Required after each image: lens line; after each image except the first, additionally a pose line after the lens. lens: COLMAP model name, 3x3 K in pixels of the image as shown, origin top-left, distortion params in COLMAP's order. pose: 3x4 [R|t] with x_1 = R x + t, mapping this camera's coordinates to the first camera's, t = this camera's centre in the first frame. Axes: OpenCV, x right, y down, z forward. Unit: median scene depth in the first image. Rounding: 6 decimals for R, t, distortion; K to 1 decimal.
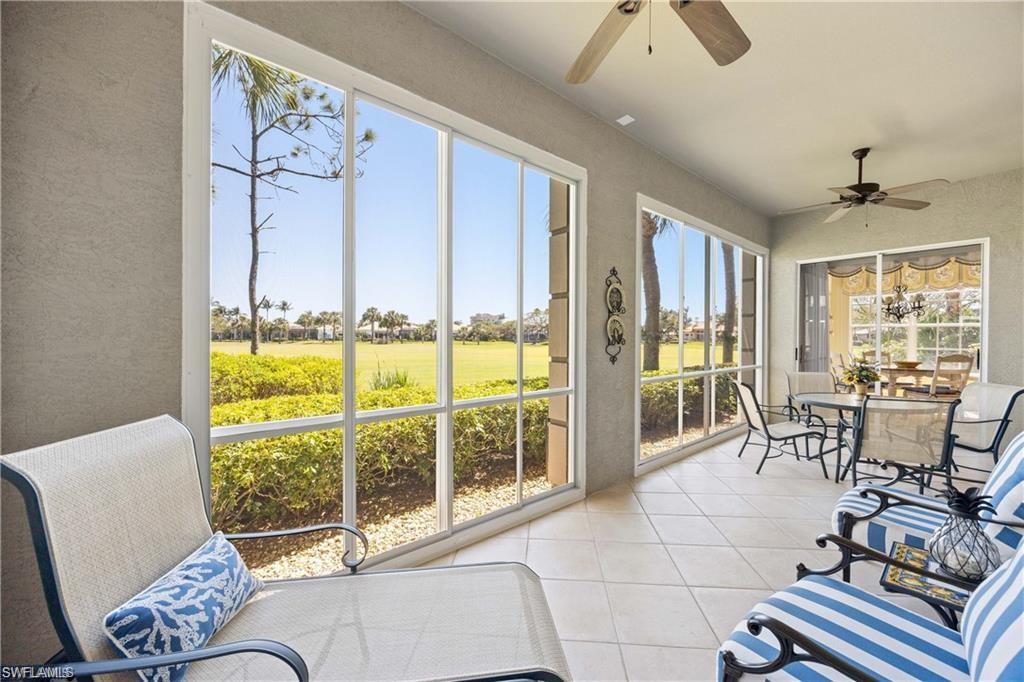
lens RADIAL K [[383.0, 0, 512.0], [0, 383.0, 341.0], [0, 0, 1]] dist [-0.008144, 0.000125]
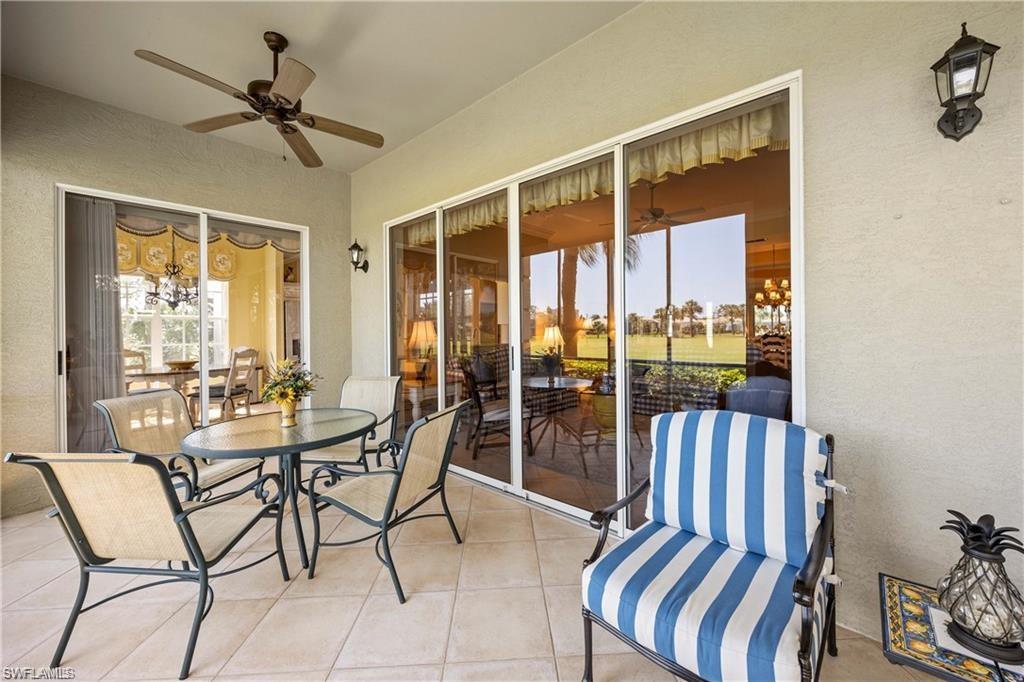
lens RADIAL K [[395.2, 0, 512.0], [0, 395.2, 330.7], [0, 0, 1]] dist [0.000293, 0.000115]
pose [[-0.145669, -0.001984, 0.989331, 0.134749], [0.020099, 0.999786, 0.004964, -0.000172], [-0.989129, 0.020608, -0.145598, 0.495502]]
